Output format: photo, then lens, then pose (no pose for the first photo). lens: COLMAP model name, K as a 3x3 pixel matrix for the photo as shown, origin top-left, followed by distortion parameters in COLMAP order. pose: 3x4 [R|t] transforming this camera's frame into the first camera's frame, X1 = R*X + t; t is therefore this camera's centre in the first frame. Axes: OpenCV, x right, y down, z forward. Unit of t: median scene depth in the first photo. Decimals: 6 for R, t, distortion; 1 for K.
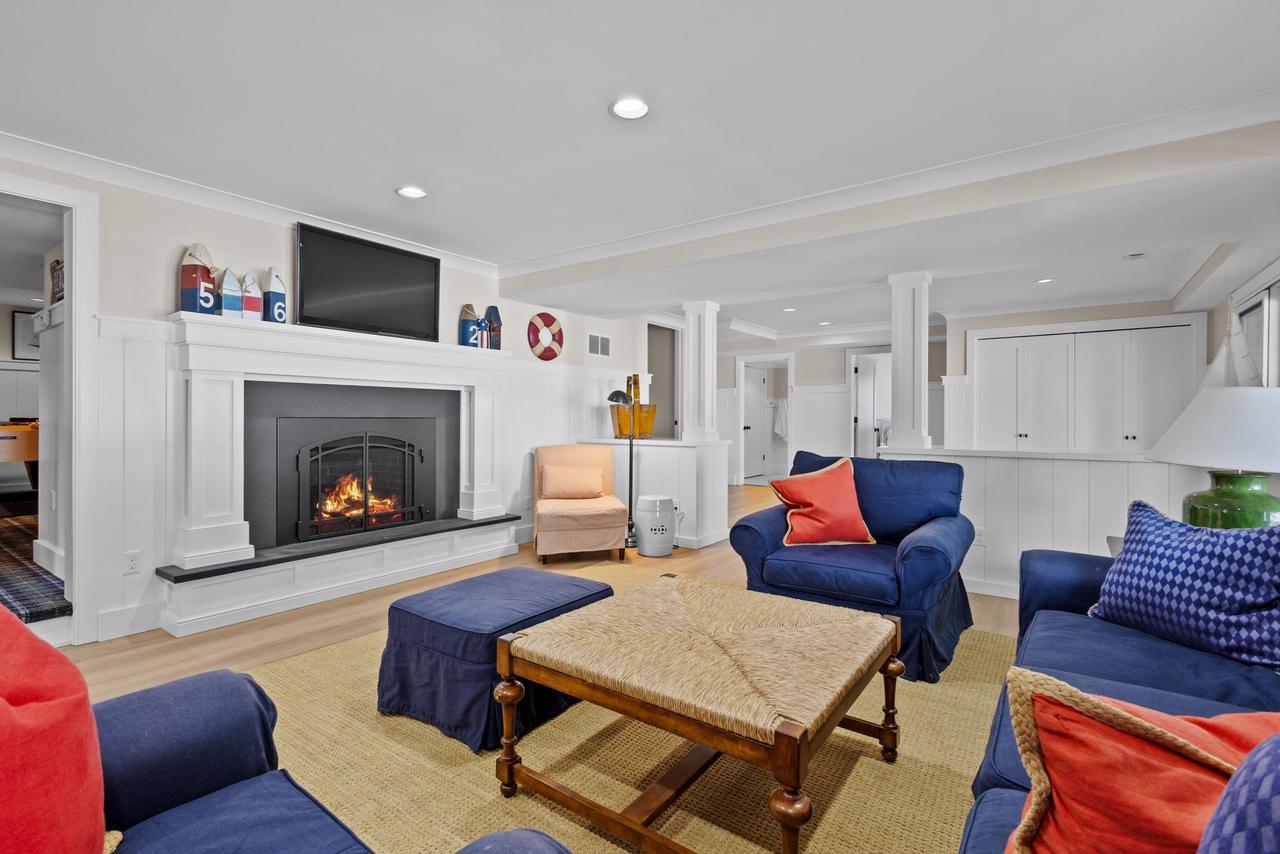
lens RADIAL K [[596.1, 0, 636.2], [0, 596.1, 418.7], [0, 0, 1]] dist [-0.000578, -0.000051]
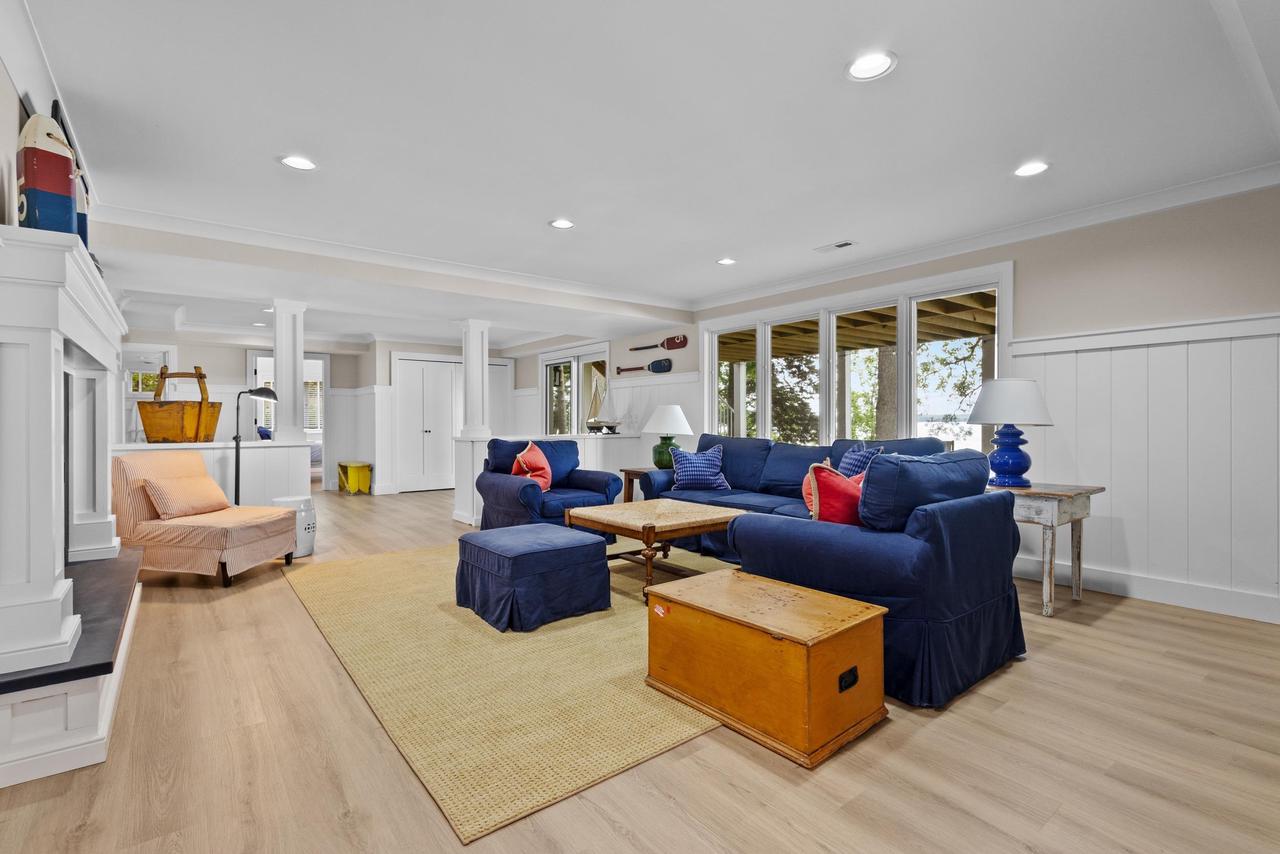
lens RADIAL K [[596.1, 0, 636.2], [0, 596.1, 418.7], [0, 0, 1]] dist [-0.000578, -0.000051]
pose [[0.285319, -0.002330, 0.958430, -0.853294], [0.010246, 0.999947, -0.000620, 0.007243], [-0.958378, 0.009997, 0.285328, 0.193660]]
